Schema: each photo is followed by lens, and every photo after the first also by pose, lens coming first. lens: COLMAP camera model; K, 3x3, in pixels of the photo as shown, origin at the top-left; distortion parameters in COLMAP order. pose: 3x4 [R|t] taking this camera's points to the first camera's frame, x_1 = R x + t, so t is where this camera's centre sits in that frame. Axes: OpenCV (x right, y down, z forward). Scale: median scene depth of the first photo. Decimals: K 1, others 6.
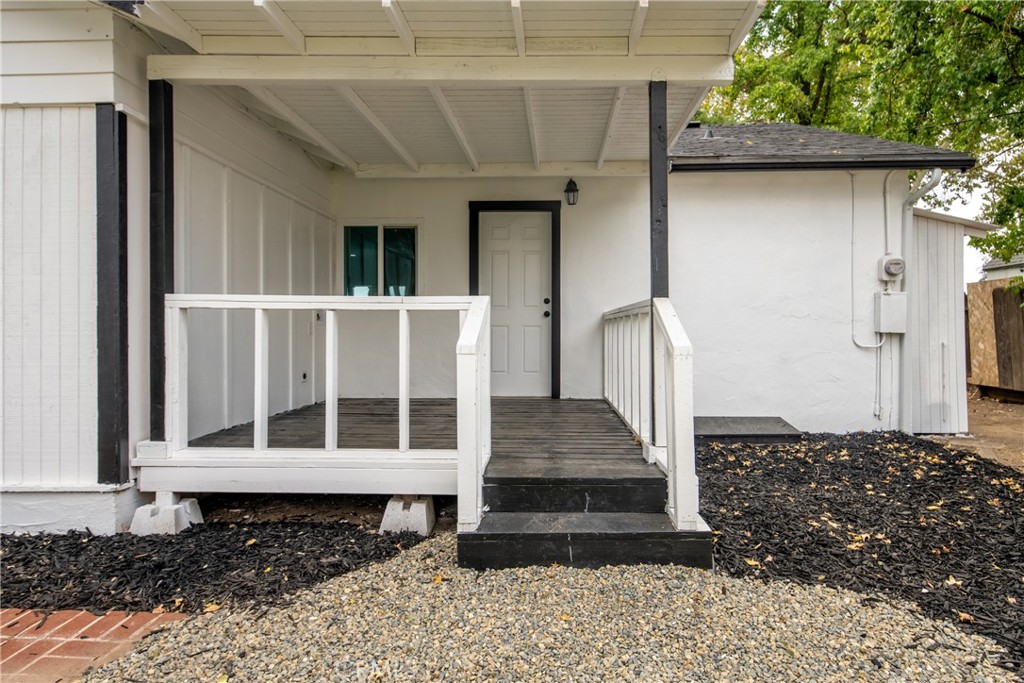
lens RADIAL K [[588.2, 0, 512.0], [0, 588.2, 341.5], [0, 0, 1]] dist [0.115215, 0.000022]
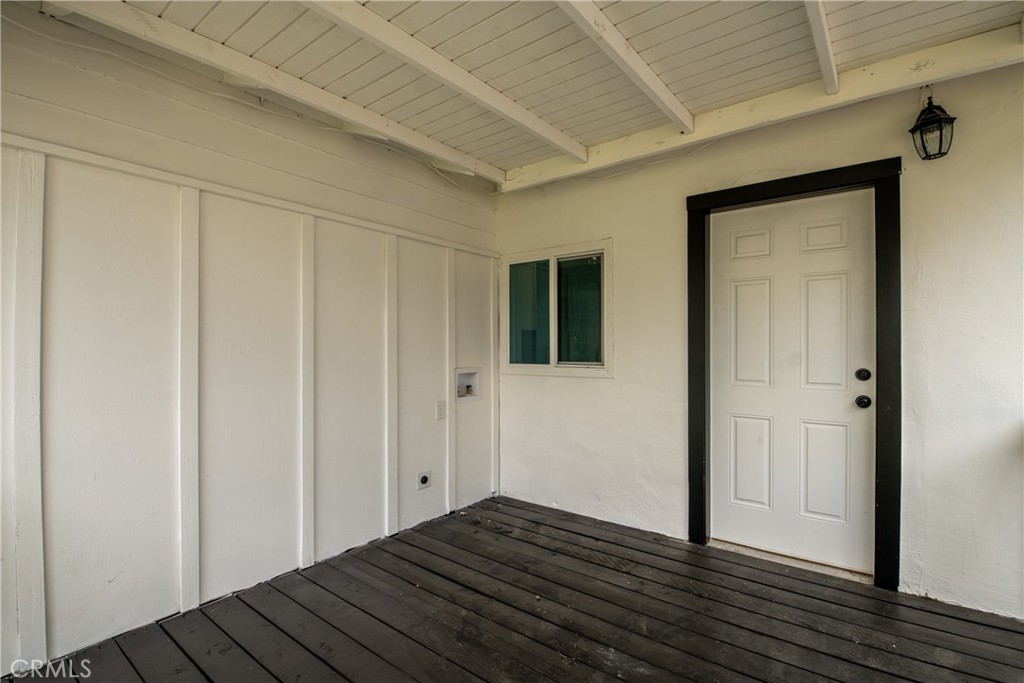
lens RADIAL K [[445.7, 0, 502.7], [0, 445.7, 343.2], [0, 0, 1]] dist [-0.000858, -0.008540]
pose [[0.809854, -0.000839, -0.586630, 0.034347], [-0.020279, 0.999361, -0.029426, -0.080568], [0.586280, 0.035727, 0.809320, 0.552413]]
